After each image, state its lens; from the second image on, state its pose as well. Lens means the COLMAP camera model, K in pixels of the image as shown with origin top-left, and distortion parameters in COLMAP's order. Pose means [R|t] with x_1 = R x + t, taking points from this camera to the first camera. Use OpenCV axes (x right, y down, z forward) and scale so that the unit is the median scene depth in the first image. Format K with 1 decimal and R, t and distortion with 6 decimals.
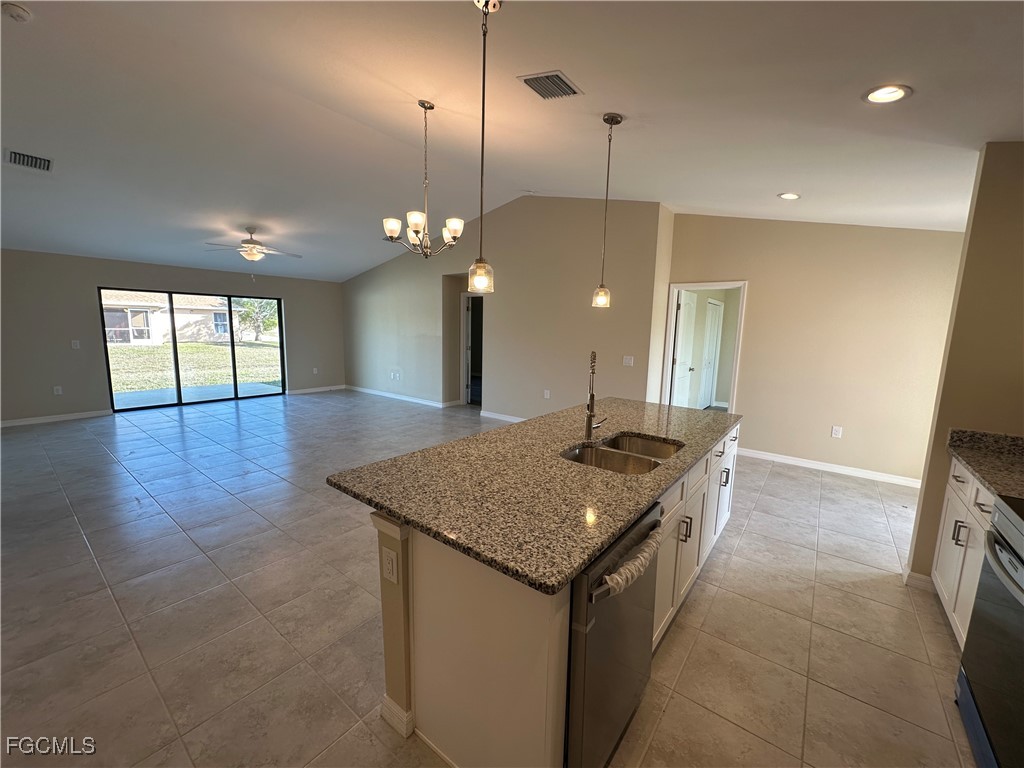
lens RADIAL K [[409.4, 0, 511.5], [0, 409.4, 385.6], [0, 0, 1]] dist [-0.003155, 0.000084]
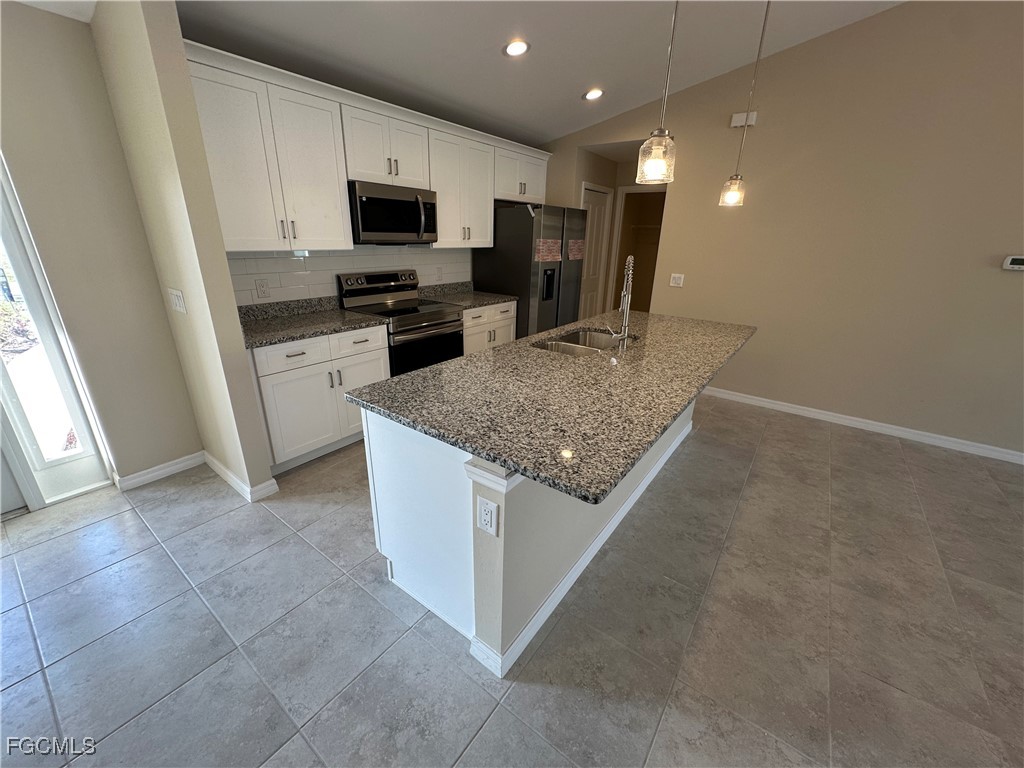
lens RADIAL K [[409.4, 0, 511.5], [0, 409.4, 385.6], [0, 0, 1]] dist [-0.003155, 0.000084]
pose [[-0.998496, -0.038760, -0.038766, 0.347839], [-0.052620, 0.875957, 0.479511, -0.180136], [0.015372, 0.480830, -0.876679, 1.349428]]
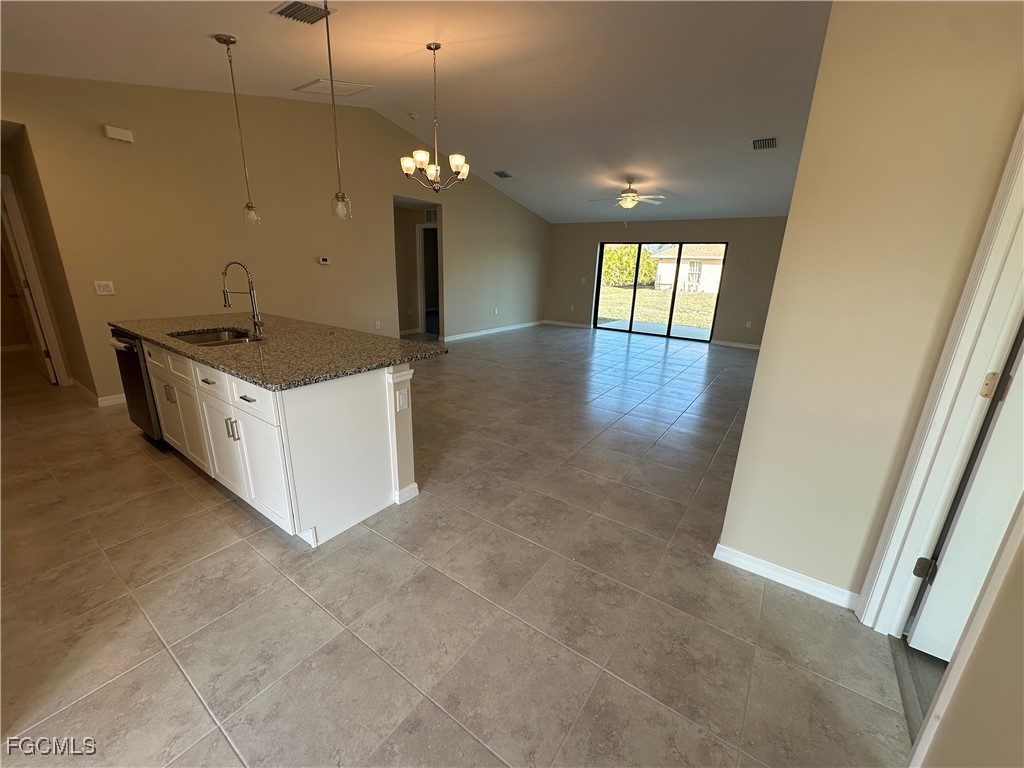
lens RADIAL K [[409.4, 0, 511.5], [0, 409.4, 385.6], [0, 0, 1]] dist [-0.003155, 0.000084]
pose [[0.046986, 0.264681, -0.963191, 1.052561], [-0.175206, 0.951491, 0.252919, -0.121431], [0.983410, 0.156873, 0.091081, 1.183942]]
